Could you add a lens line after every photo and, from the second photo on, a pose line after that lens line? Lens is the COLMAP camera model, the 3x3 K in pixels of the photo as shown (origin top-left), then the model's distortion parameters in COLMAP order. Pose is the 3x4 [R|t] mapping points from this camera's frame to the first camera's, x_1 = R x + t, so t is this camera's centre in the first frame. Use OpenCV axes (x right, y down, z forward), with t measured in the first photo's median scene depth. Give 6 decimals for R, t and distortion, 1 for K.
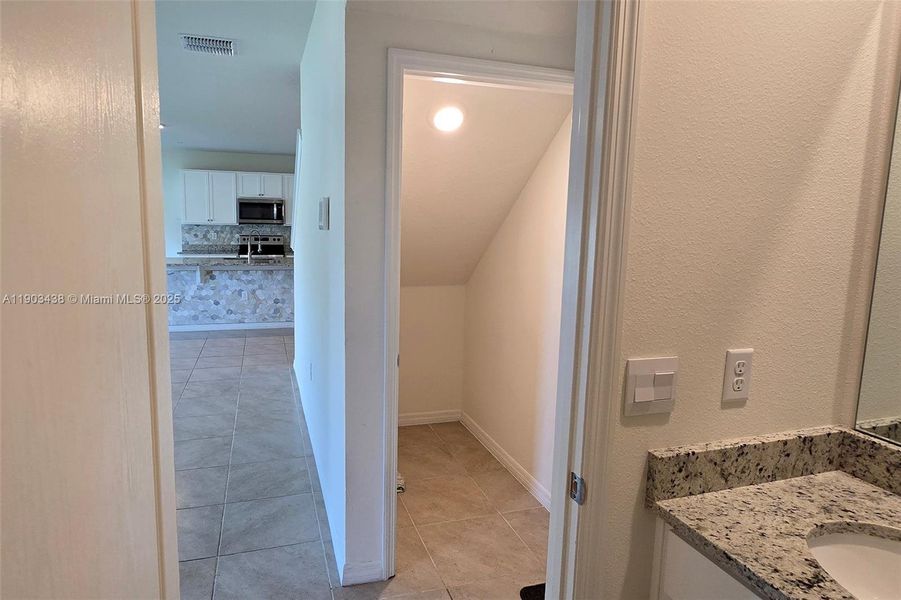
lens RADIAL K [[533.3, 0, 427.8], [0, 533.3, 297.6], [0, 0, 1]] dist [-0.008387, 0.000189]
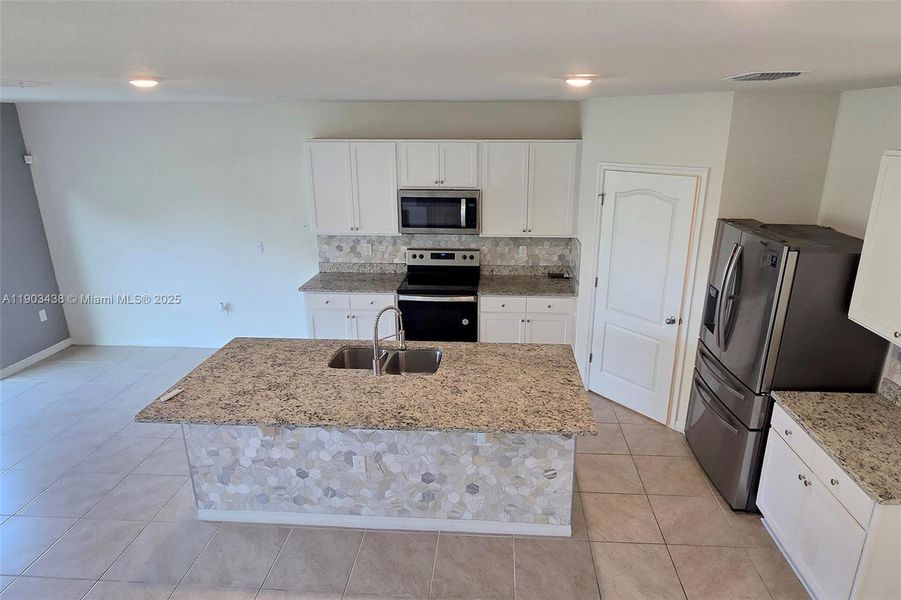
lens RADIAL K [[533.3, 0, 477.2], [0, 533.3, 290.4], [0, 0, 1]] dist [-0.008387, 0.000189]
pose [[0.940775, 0.083765, -0.328520, -0.091669], [-0.033311, 0.987147, 0.156306, -0.174685], [0.337390, -0.136105, 0.931474, 0.504490]]
